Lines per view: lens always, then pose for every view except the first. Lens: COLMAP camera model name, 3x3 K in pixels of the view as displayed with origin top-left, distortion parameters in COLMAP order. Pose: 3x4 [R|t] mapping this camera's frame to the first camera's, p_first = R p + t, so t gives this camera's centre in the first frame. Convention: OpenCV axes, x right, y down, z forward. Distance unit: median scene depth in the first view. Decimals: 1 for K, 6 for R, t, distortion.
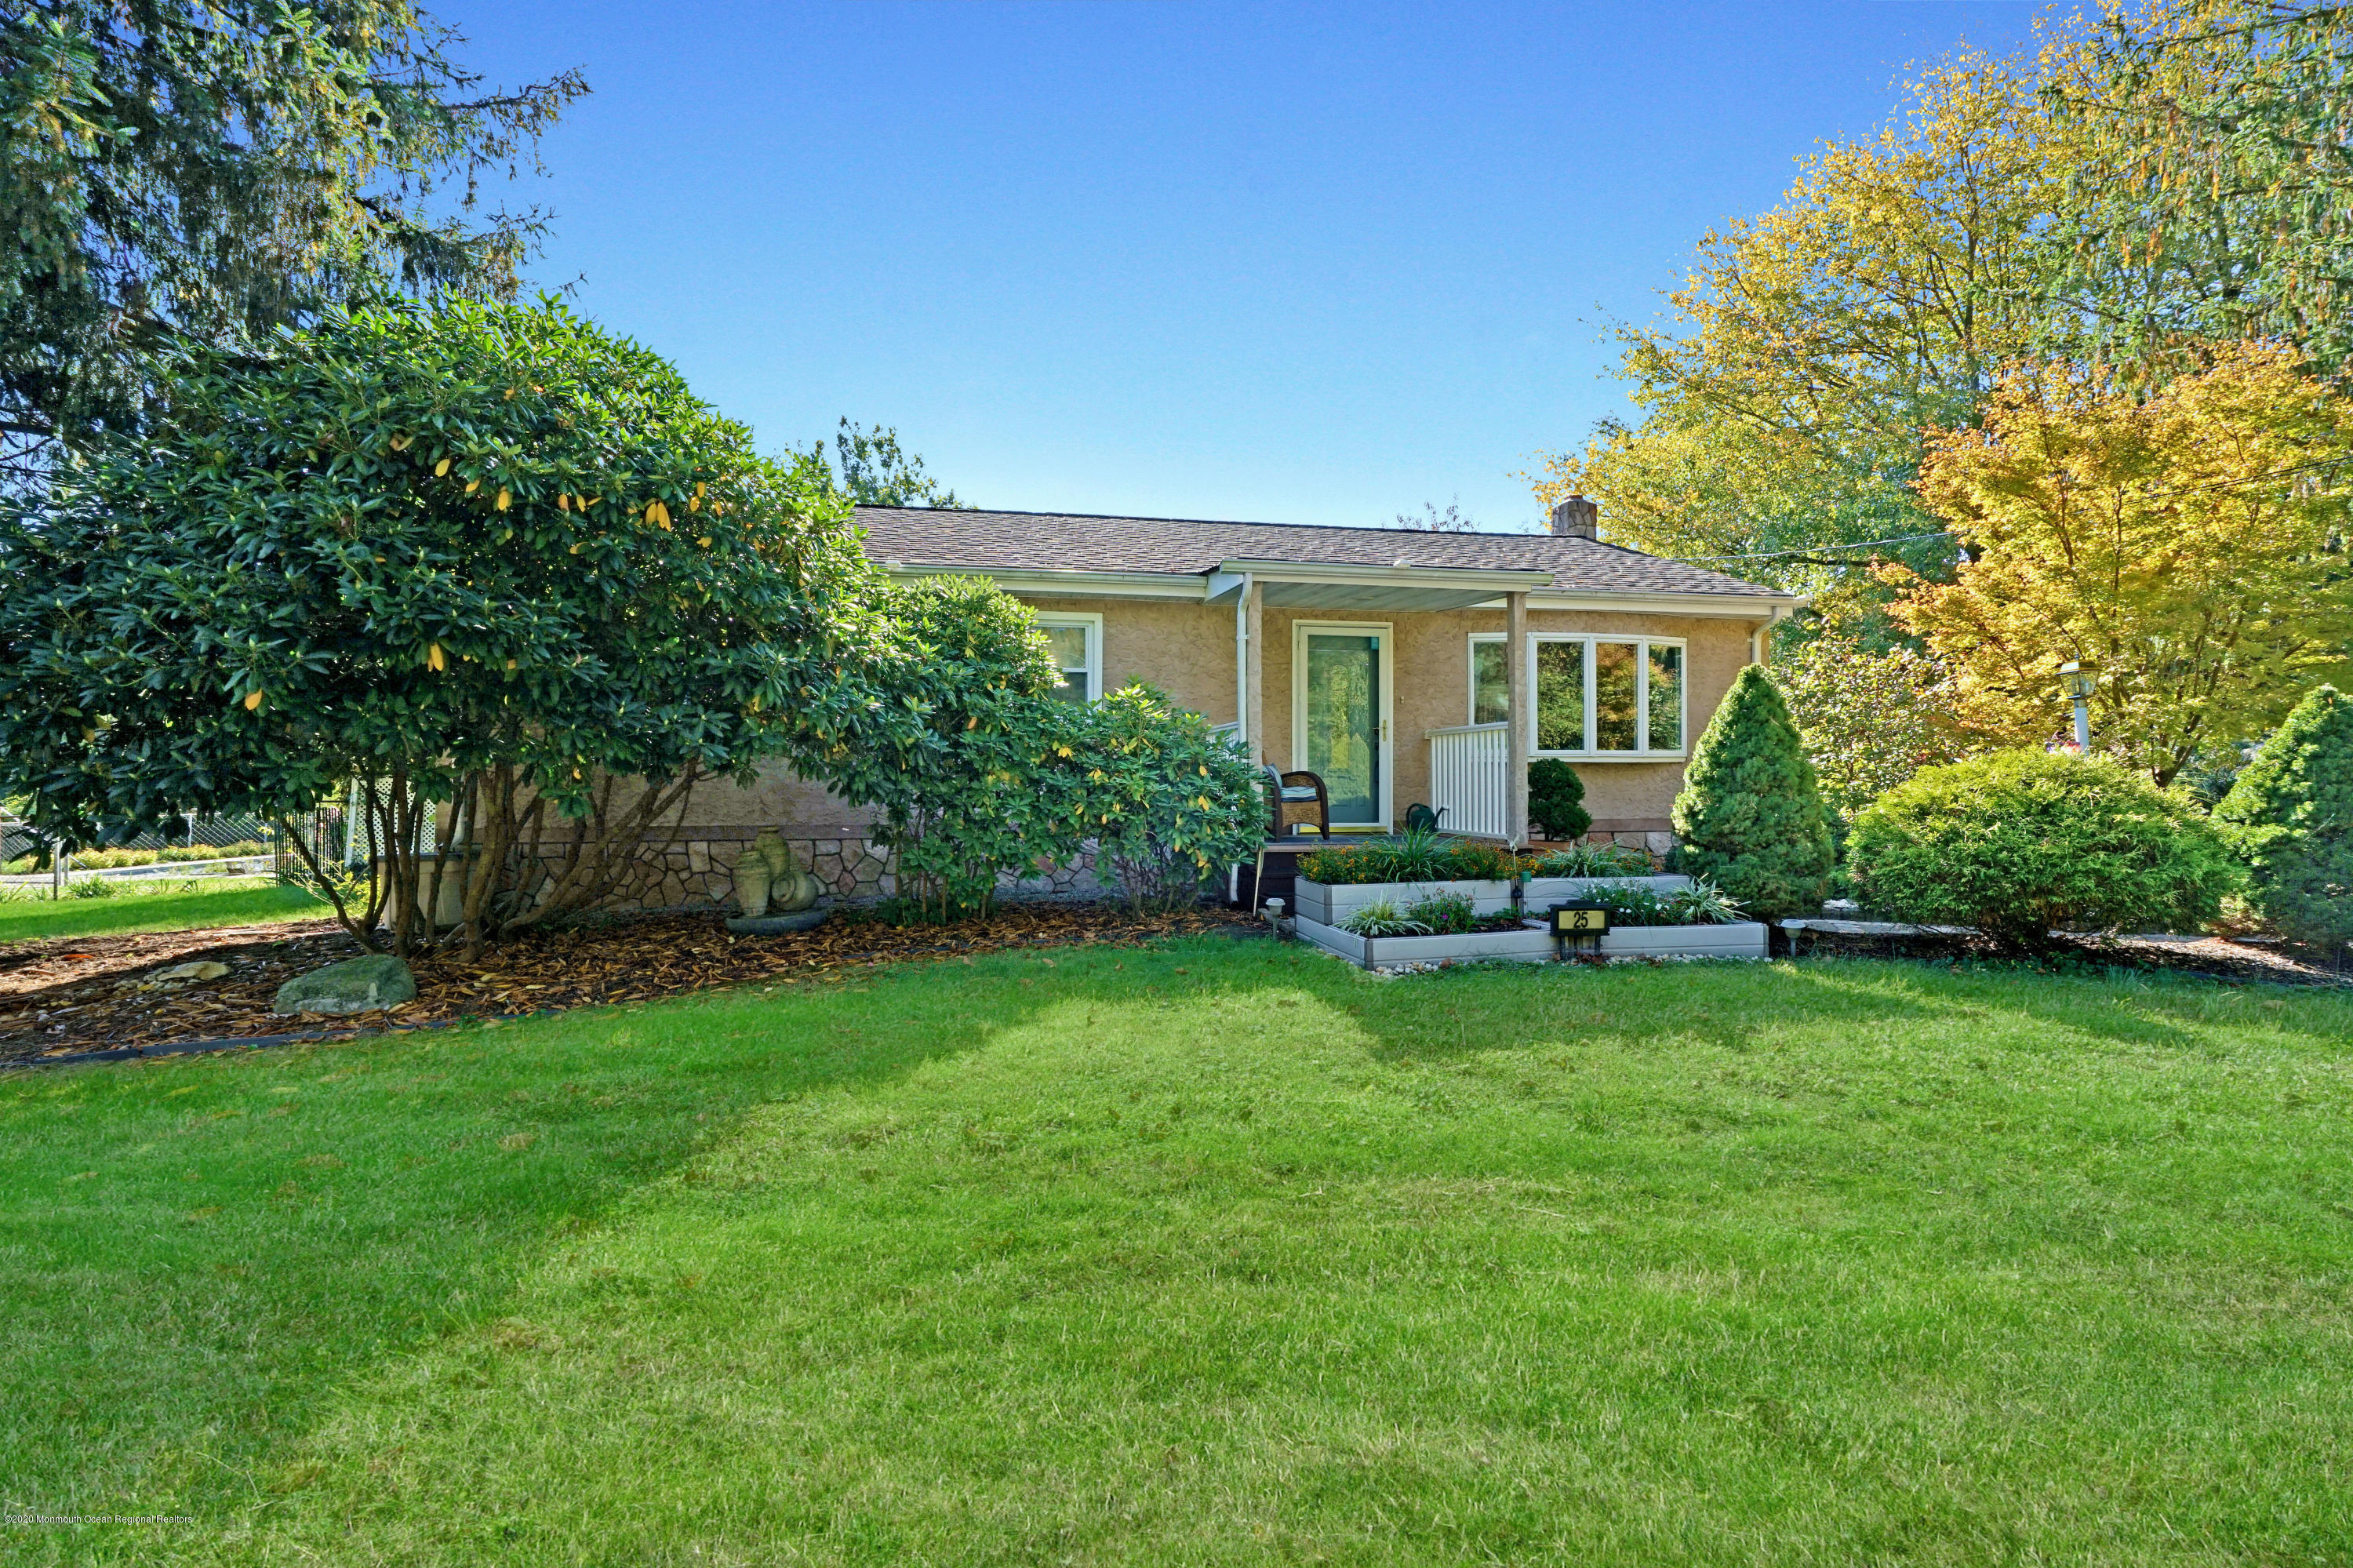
lens RADIAL K [[1056.6, 0, 1163.8], [0, 1056.6, 780.1], [0, 0, 1]] dist [-0.003537, 0.001834]
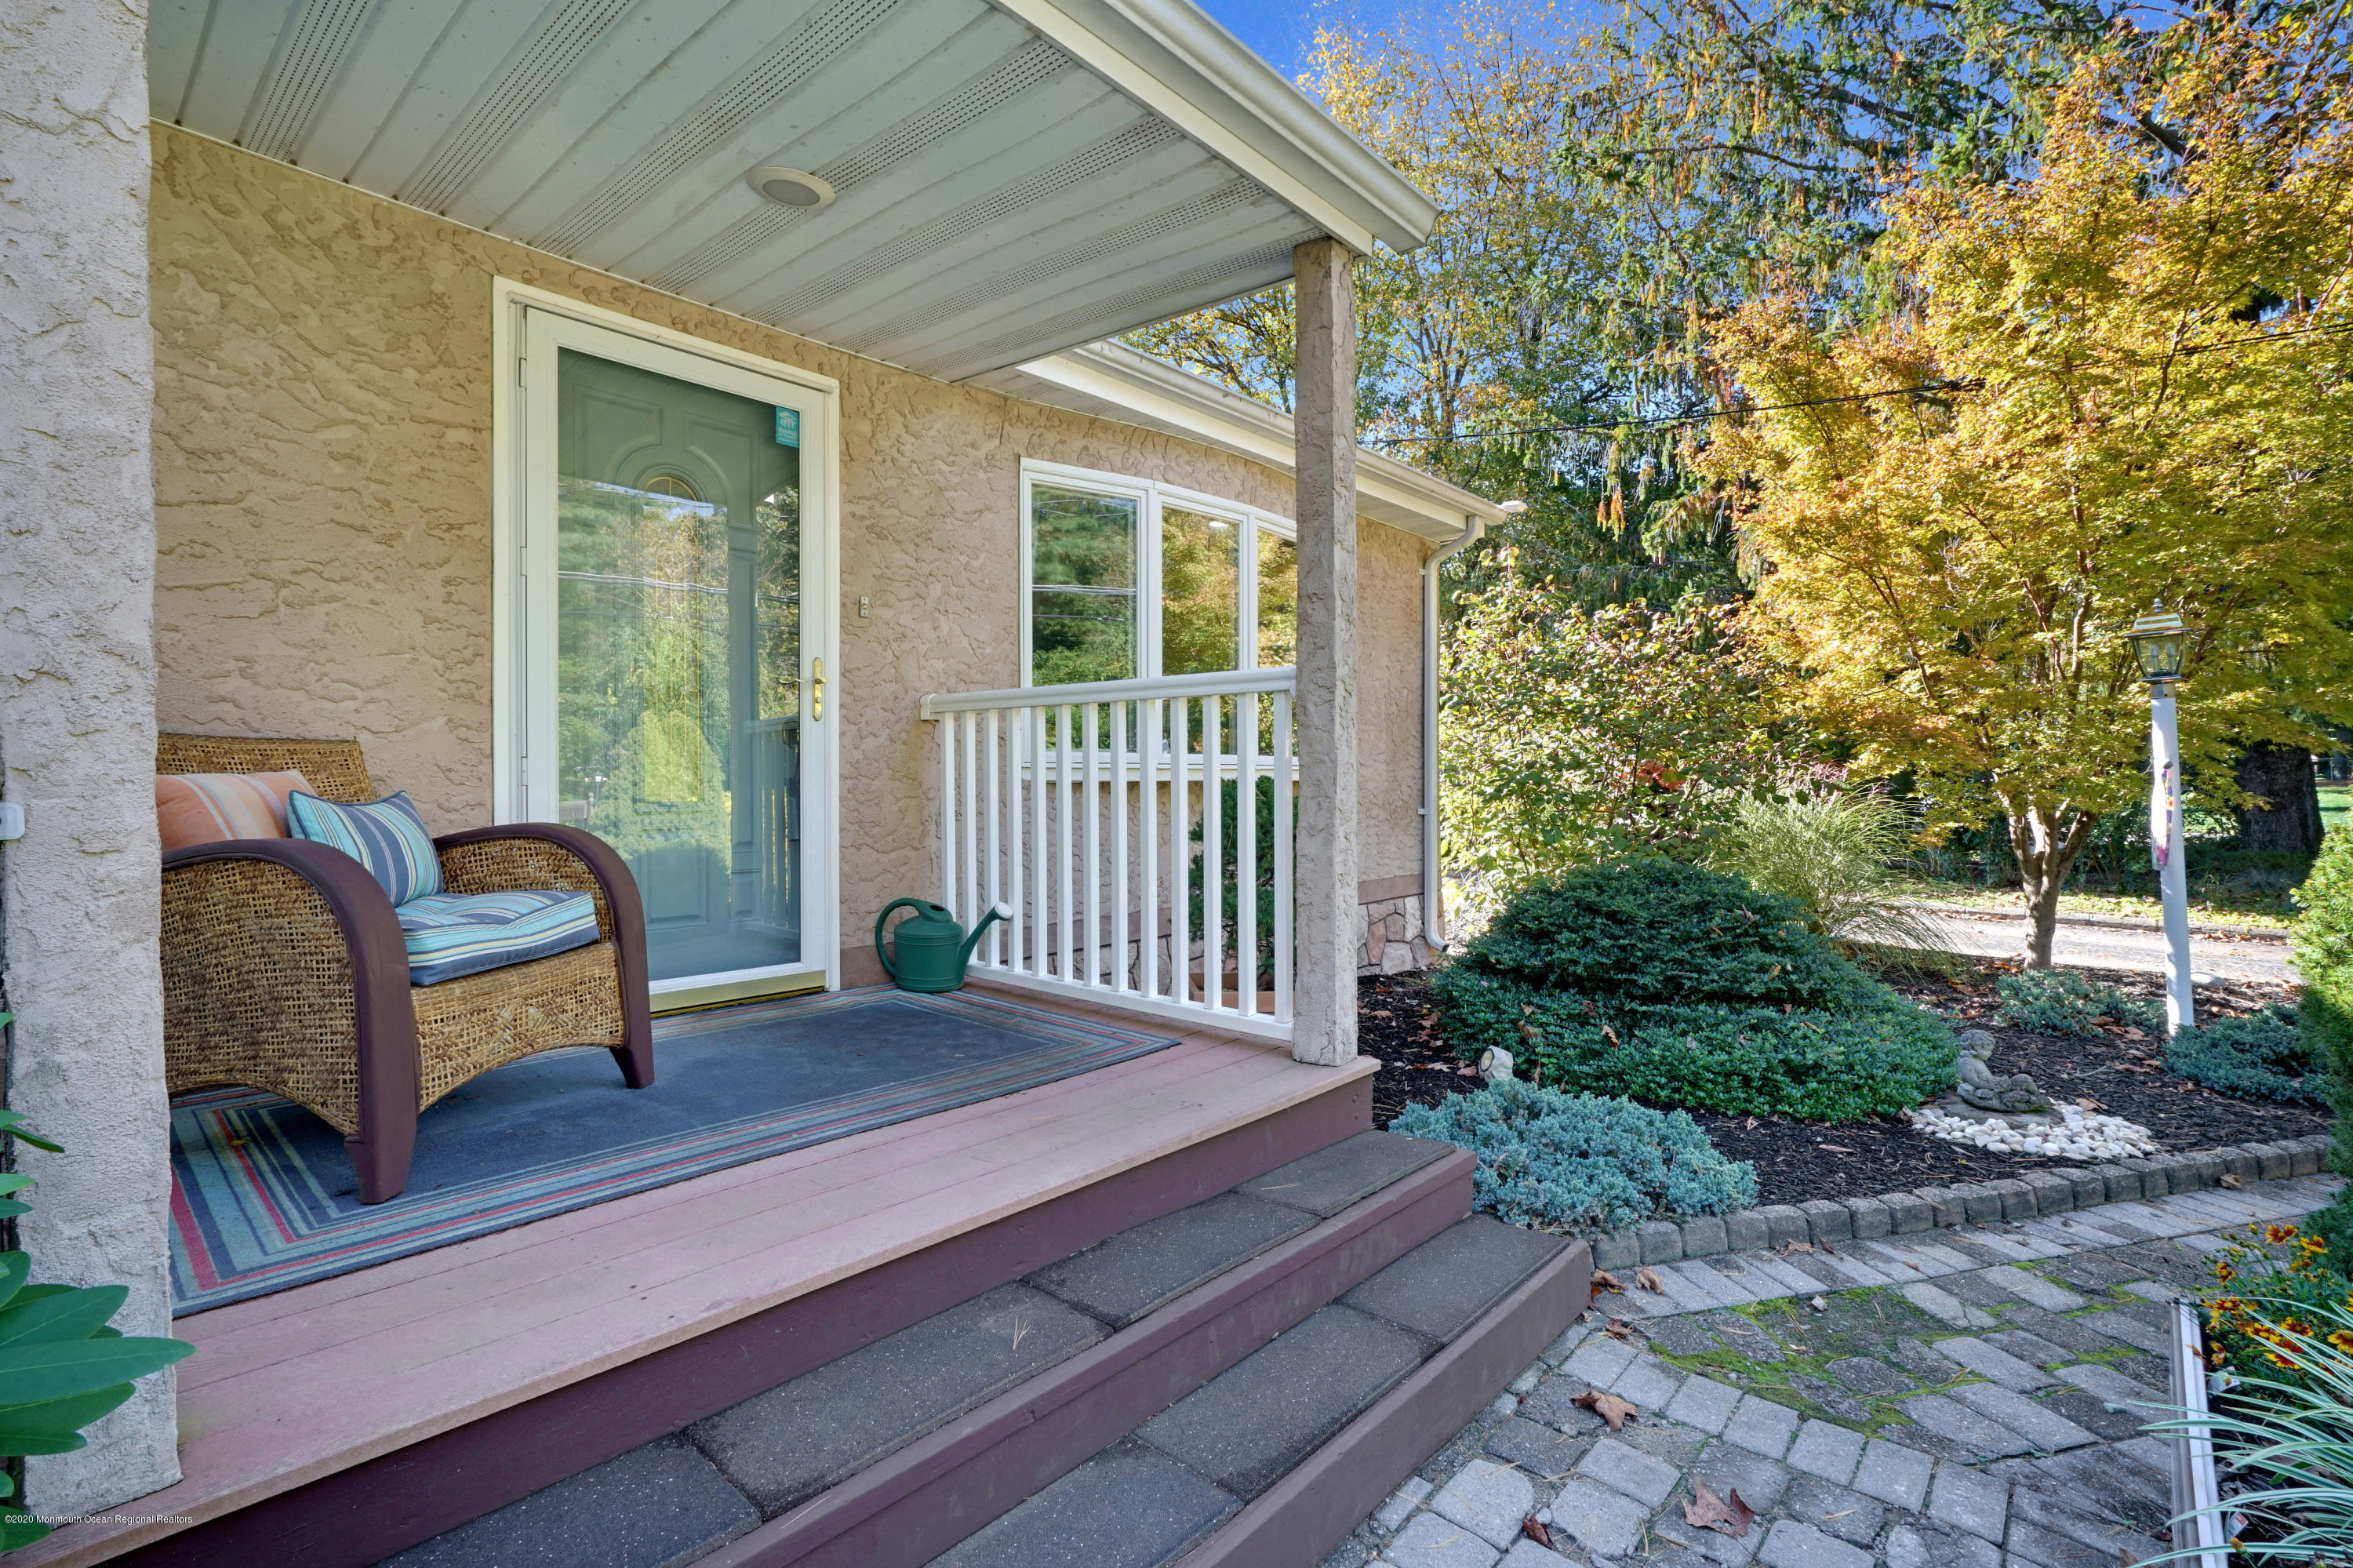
lens RADIAL K [[1056.6, 0, 1158.3], [0, 1056.6, 781.9], [0, 0, 1]] dist [-0.003537, 0.001834]
pose [[0.796504, -0.001194, 0.604633, 0.144571], [0.002569, 0.999996, -0.001409, -0.027001], [-0.604628, 0.002676, 0.796503, 1.048454]]
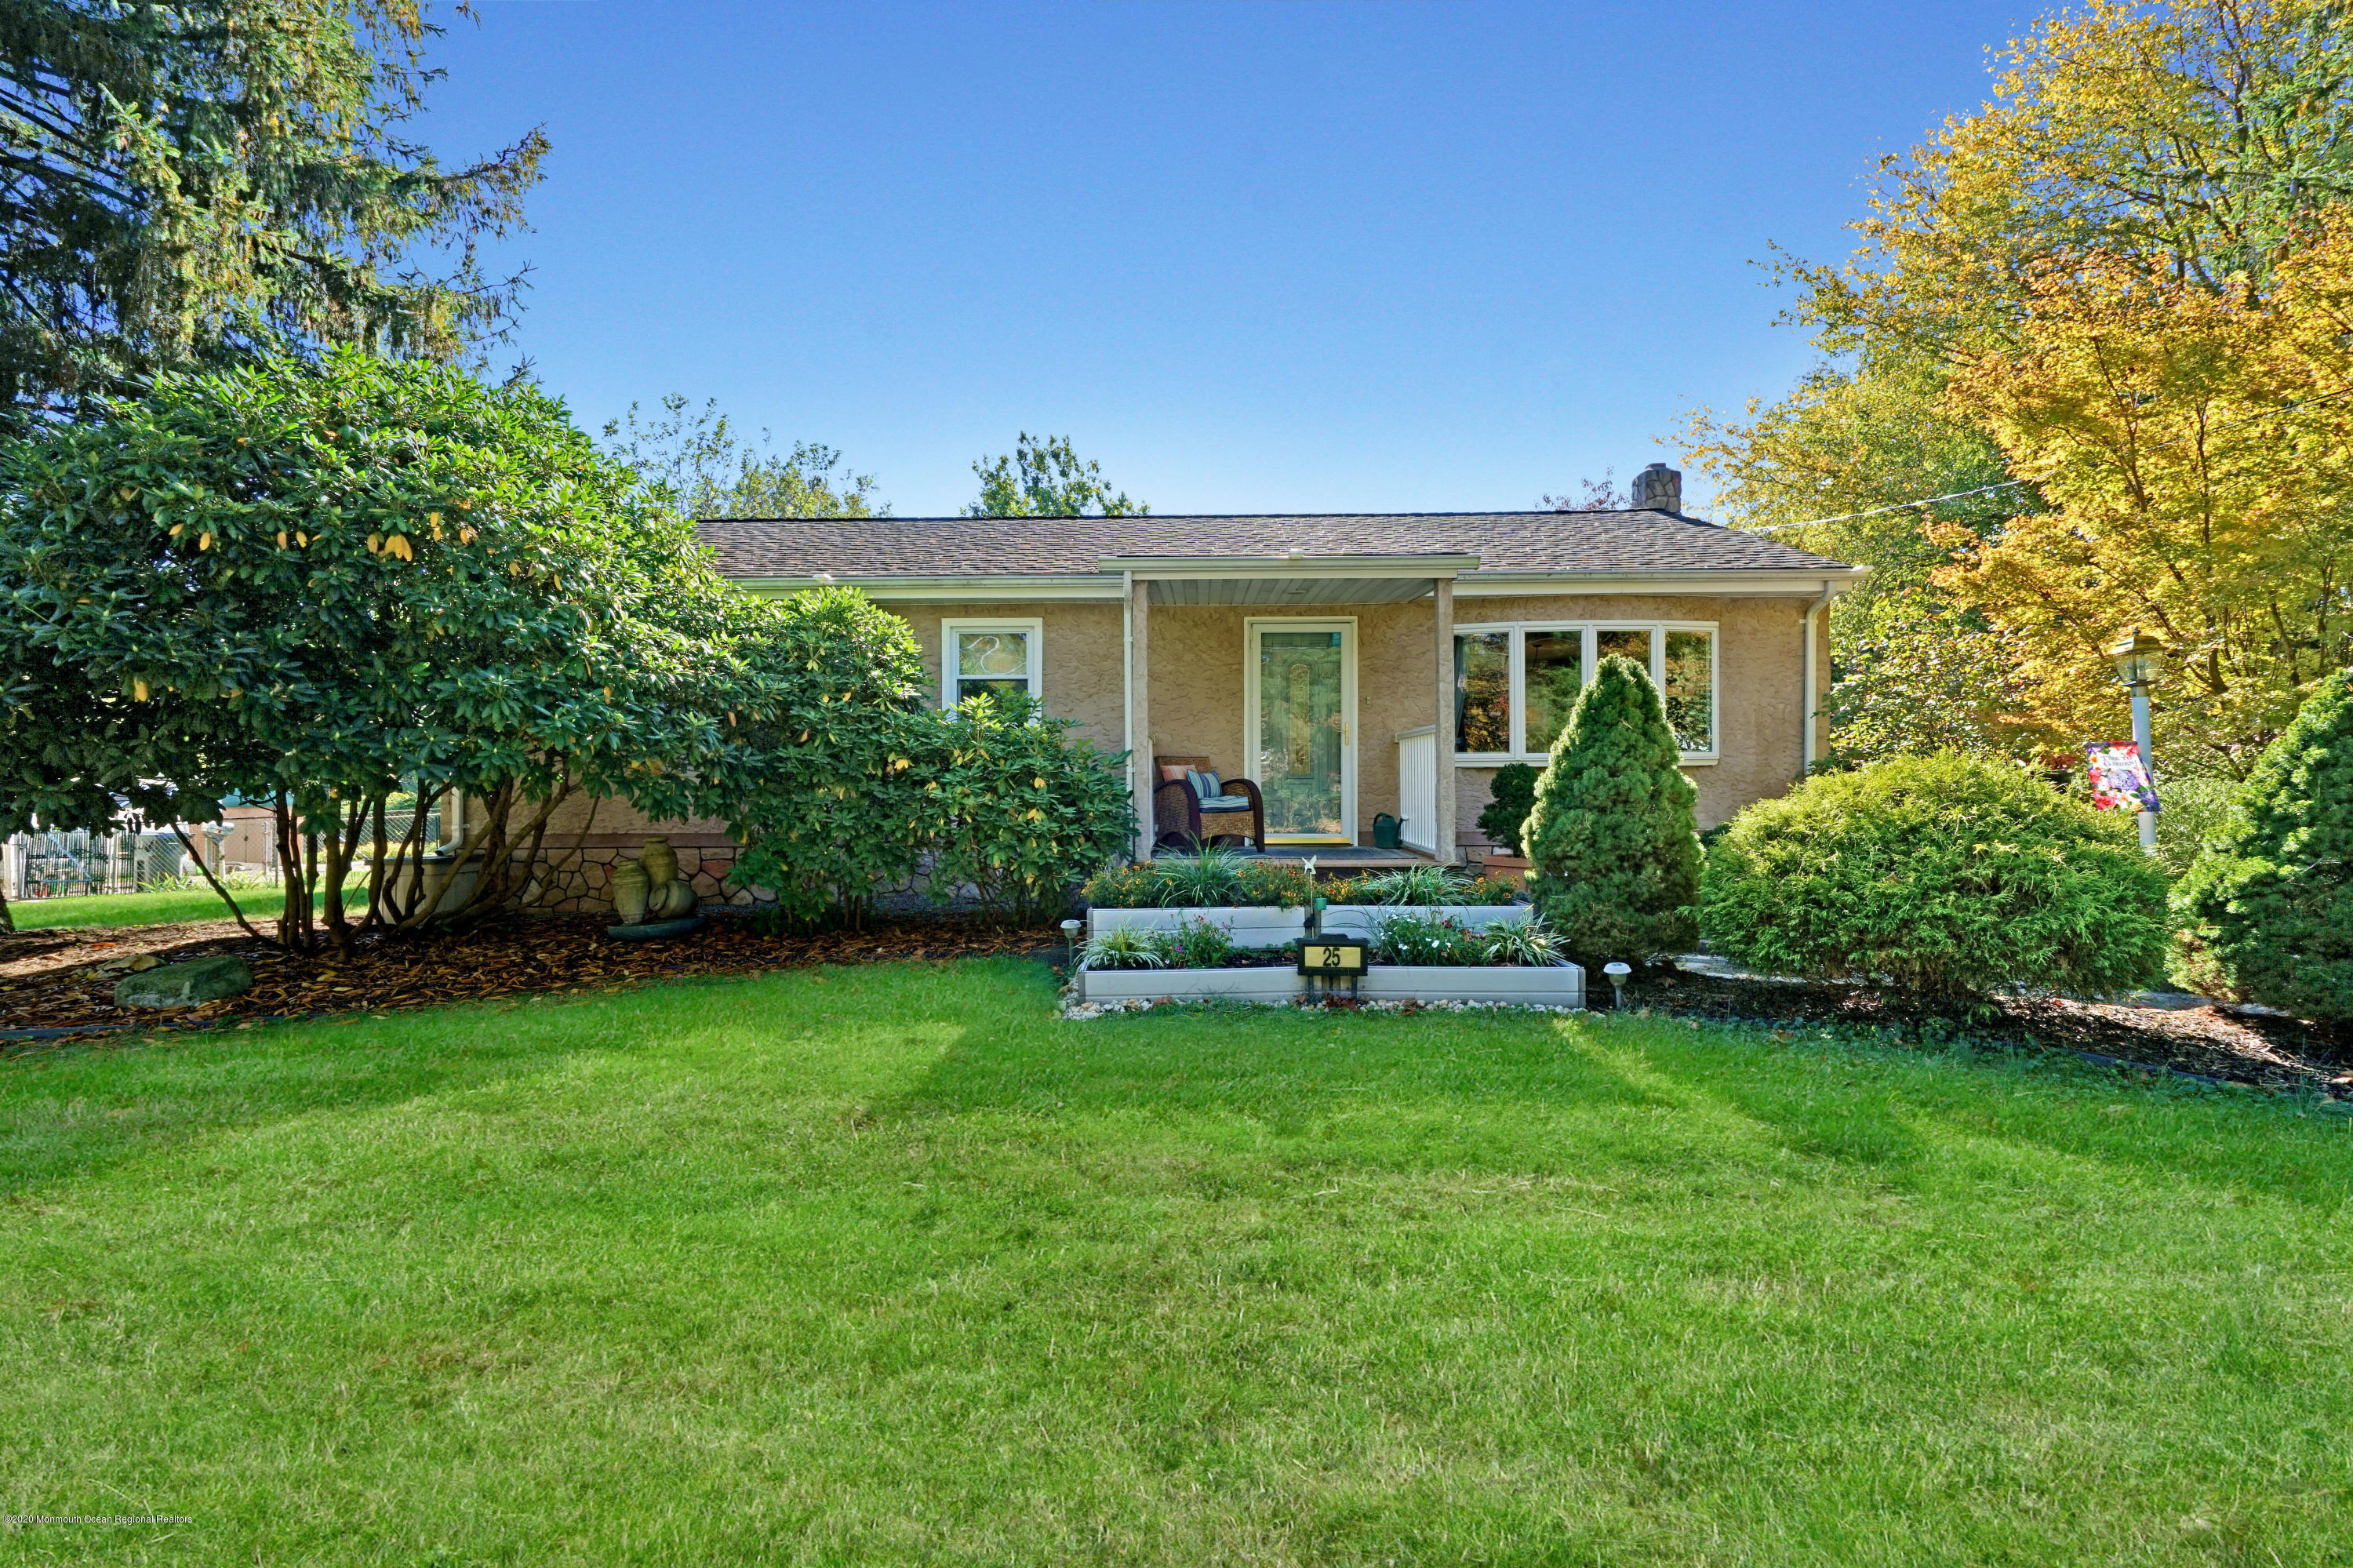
lens RADIAL K [[1056.6, 0, 1180.0], [0, 1056.6, 777.7], [0, 0, 1]] dist [-0.003537, 0.001834]
pose [[0.978405, -0.004080, -0.206656, 0.404109], [0.004047, 0.999992, -0.000579, -0.013796], [0.206656, -0.000269, 0.978414, 0.109633]]
